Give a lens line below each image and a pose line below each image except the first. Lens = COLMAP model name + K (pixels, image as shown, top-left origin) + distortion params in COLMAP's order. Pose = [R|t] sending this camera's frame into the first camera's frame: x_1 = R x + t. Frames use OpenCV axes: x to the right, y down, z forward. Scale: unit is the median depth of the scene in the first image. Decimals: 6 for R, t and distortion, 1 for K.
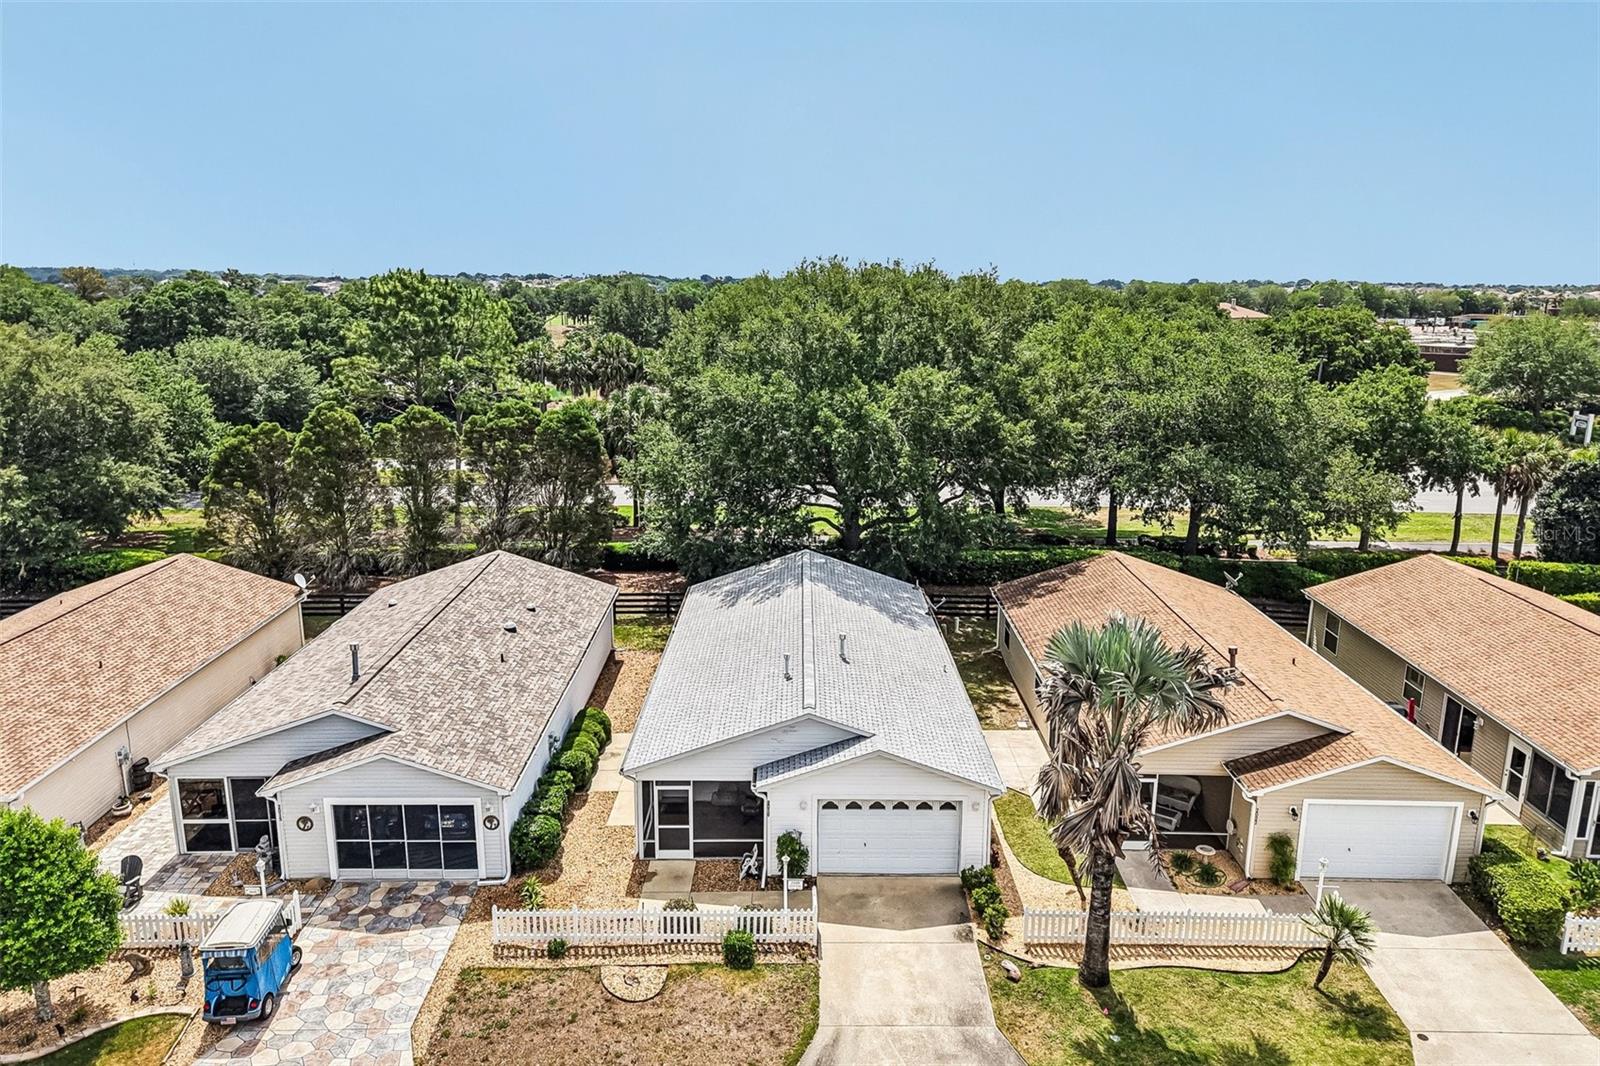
lens RADIAL K [[1061.3, 0, 800.0], [0, 1061.3, 533.0], [0, 0, 1]] dist [0.026720, -0.023973]
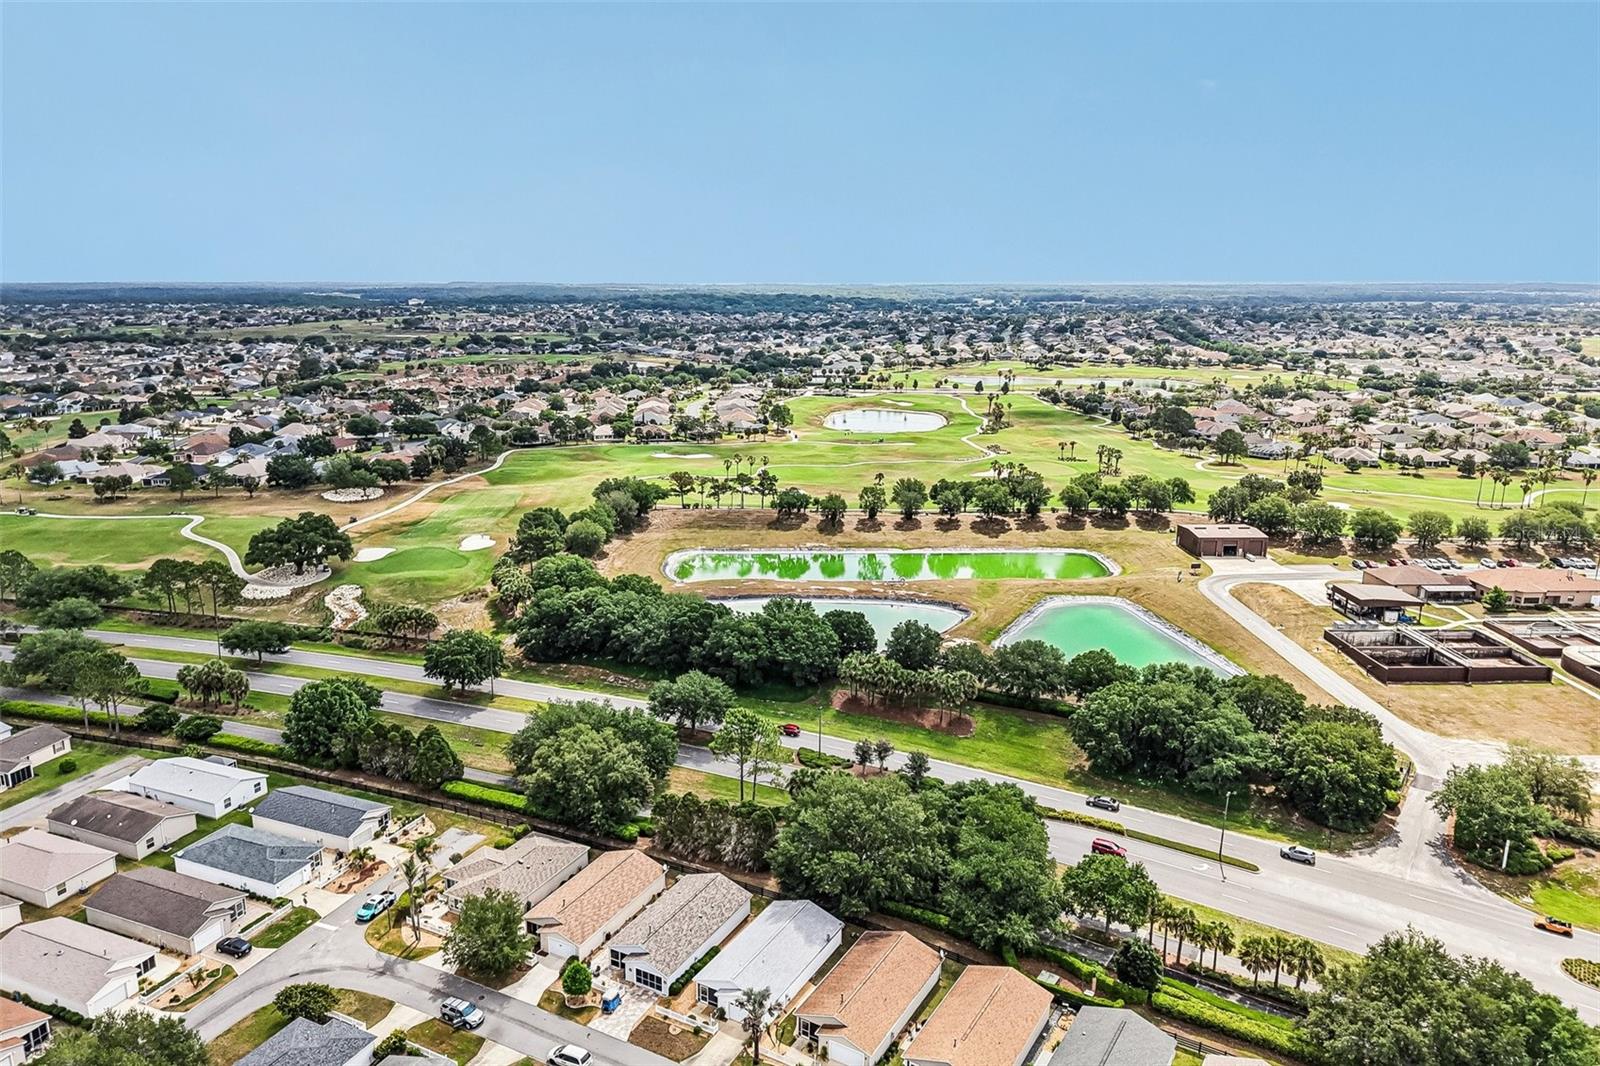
lens RADIAL K [[1061.3, 0, 800.0], [0, 1061.3, 533.0], [0, 0, 1]] dist [0.026720, -0.023973]
pose [[0.878112, 0.111393, -0.465308, 2.210933], [-0.110381, 0.993451, 0.029522, -1.910090], [0.465549, 0.025438, 0.884657, -2.896274]]
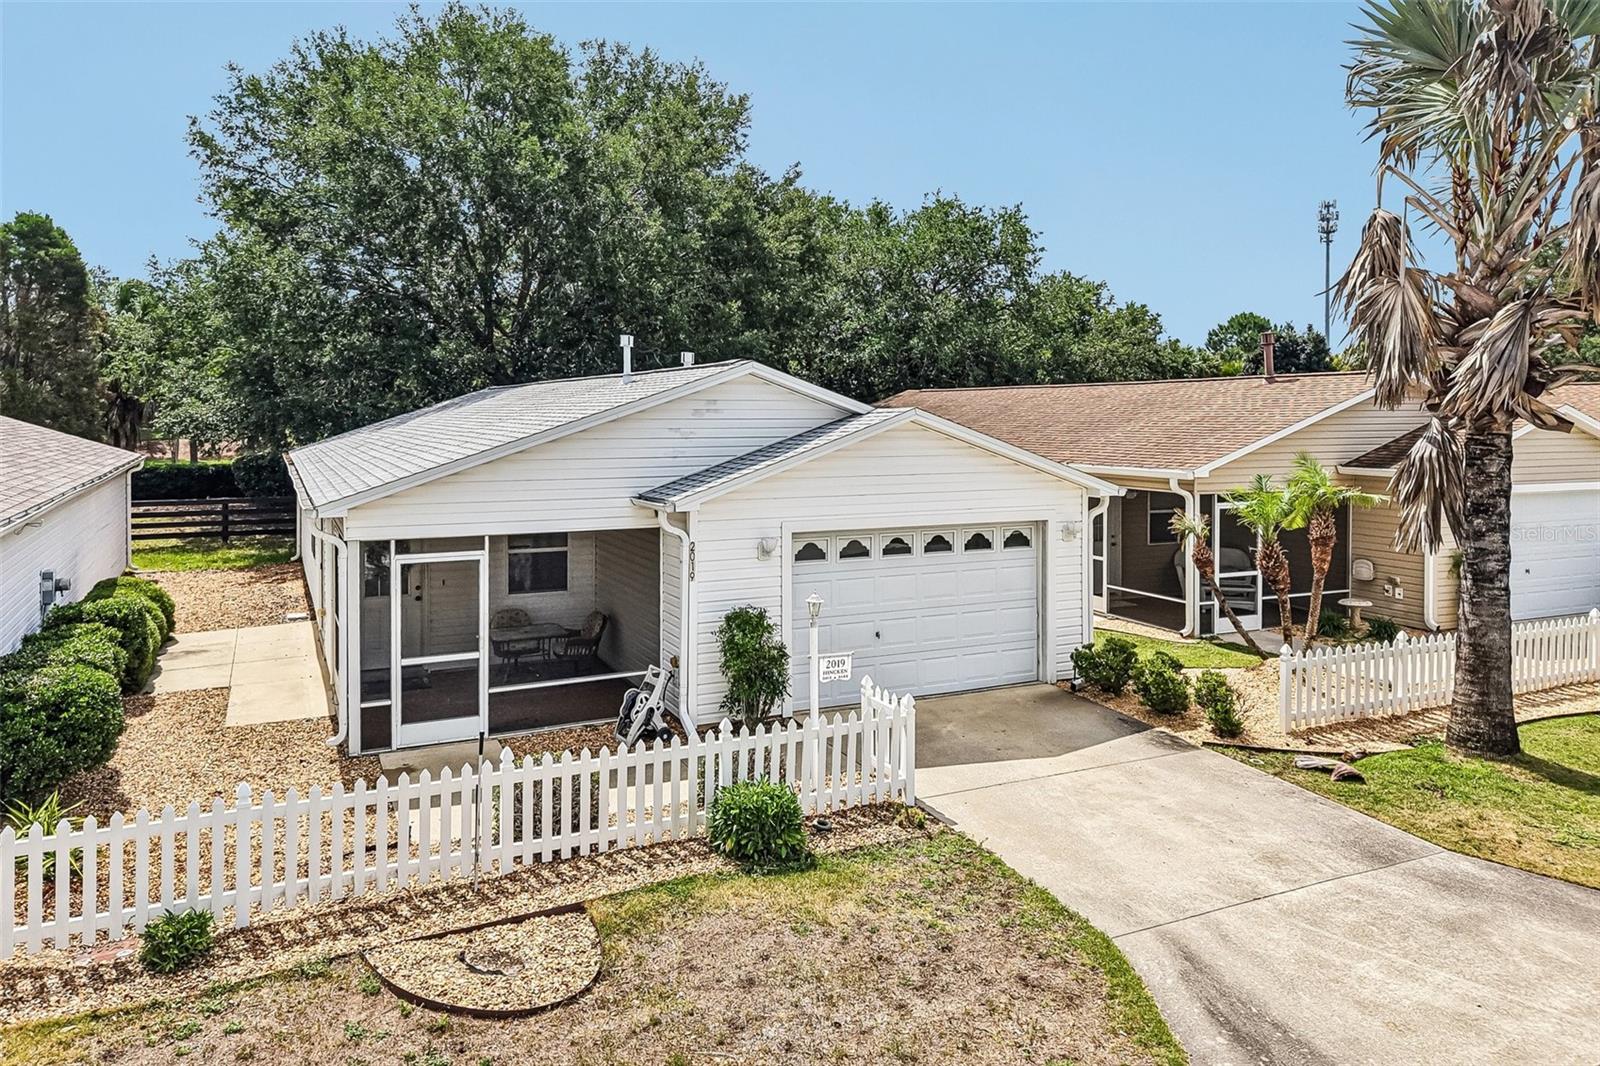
lens RADIAL K [[1101.2, 0, 791.0], [0, 1101.2, 423.8], [0, 0, 1]] dist [0.018073, -0.008873]
pose [[0.904513, -0.008695, 0.426358, -0.202858], [0.099406, 0.976549, -0.190974, 0.322744], [-0.414699, 0.215121, 0.884165, 0.623766]]
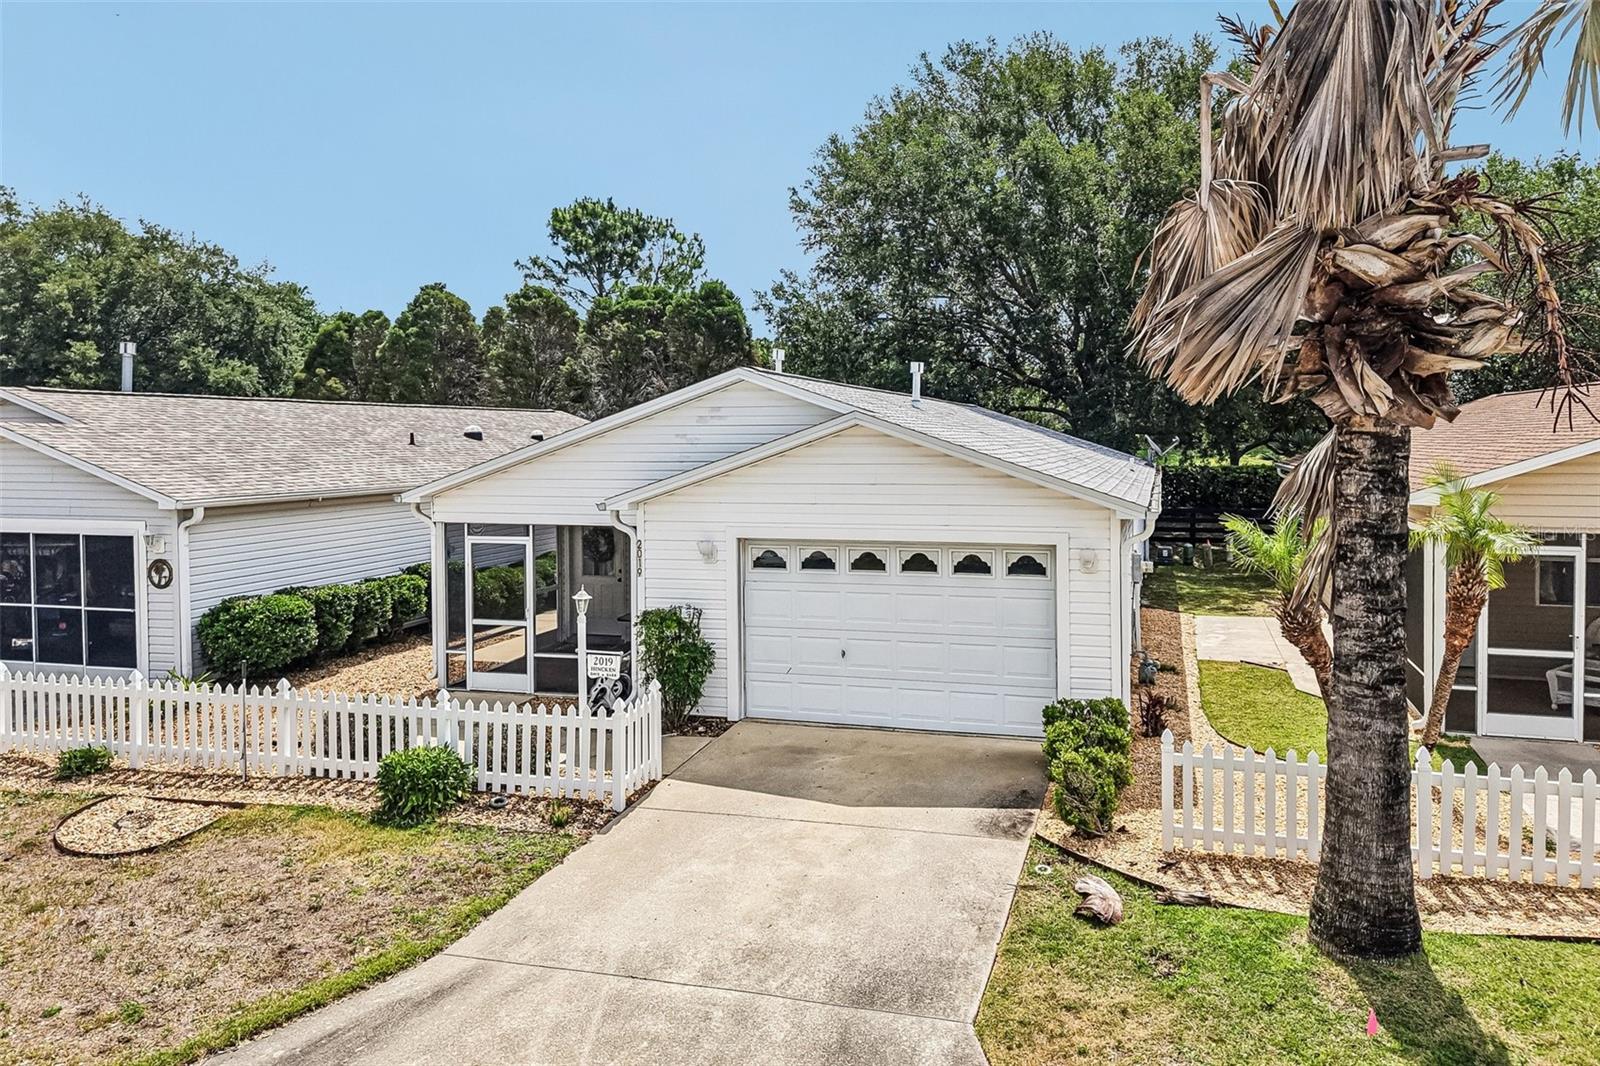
lens RADIAL K [[1088.2, 0, 865.4], [0, 1088.2, 470.9], [0, 0, 1]] dist [0.027728, -0.023878]
pose [[0.965557, -0.001166, -0.260188, 0.209522], [-0.049500, 0.980903, -0.188091, 0.336202], [0.255439, 0.194492, 0.947061, 0.616922]]
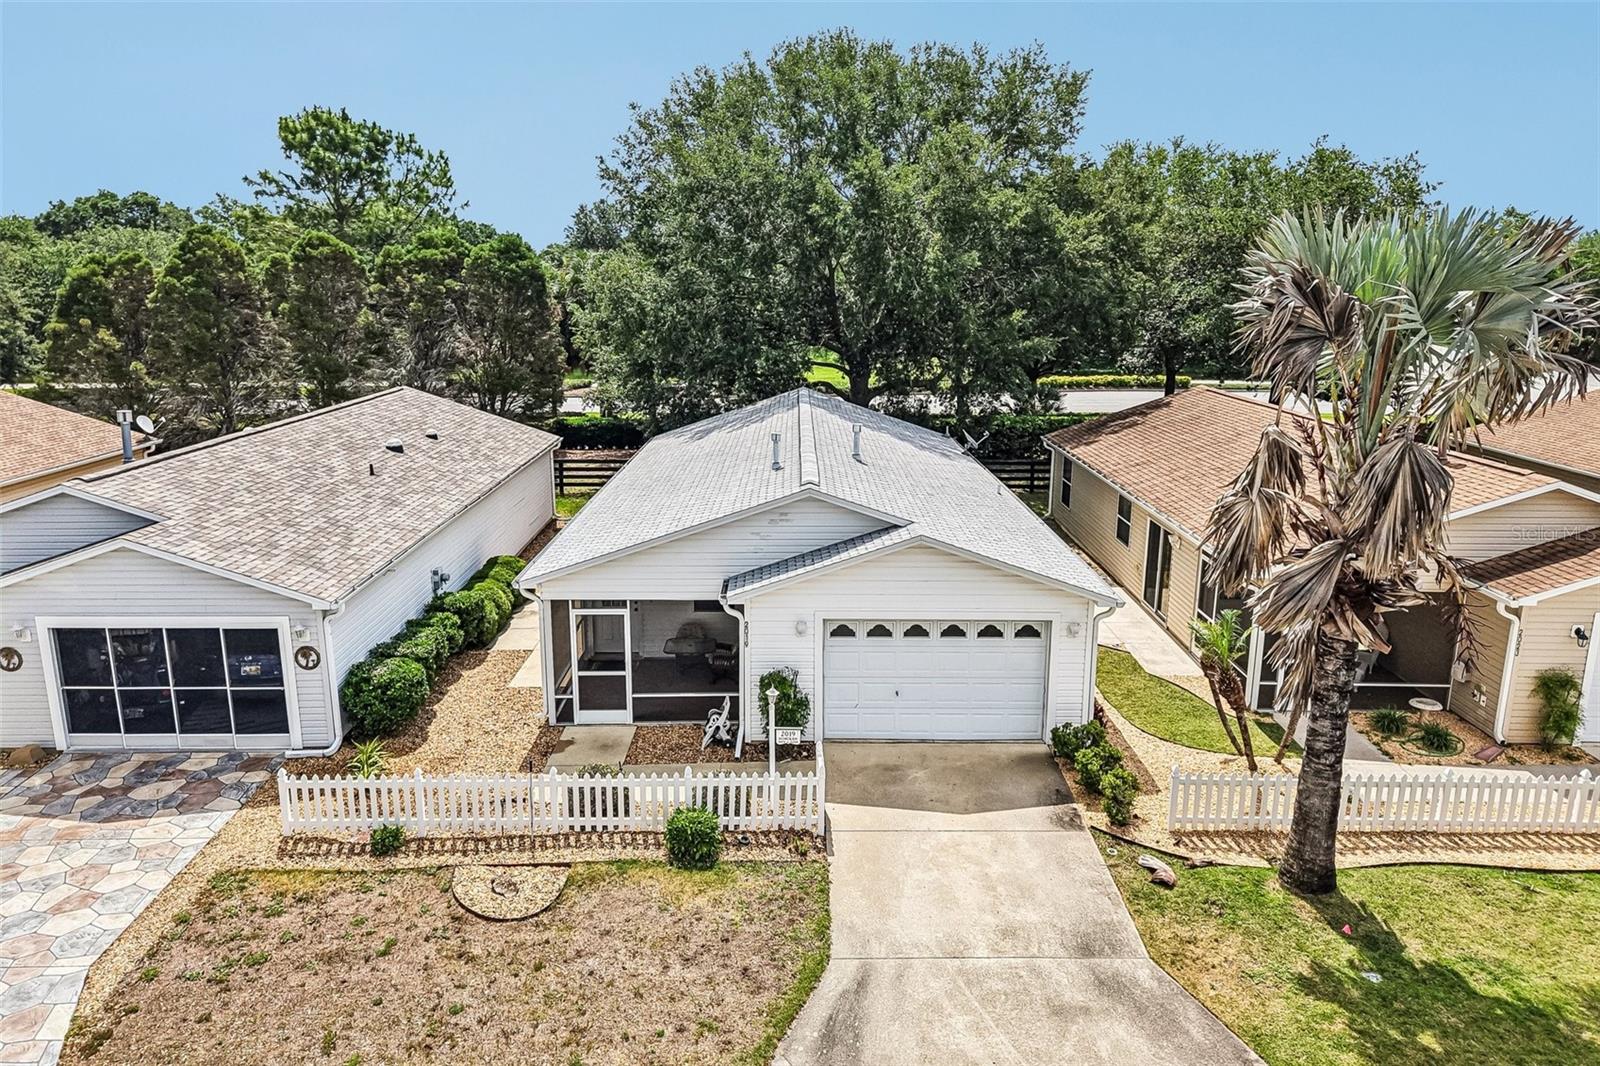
lens RADIAL K [[1061.3, 0, 800.0], [0, 1061.3, 533.0], [0, 0, 1]] dist [0.026720, -0.023973]
pose [[0.999989, -0.002529, 0.003912, 0.000207], [0.002515, 0.999990, 0.003629, 0.215070], [-0.003921, -0.003619, 0.999986, 0.402336]]
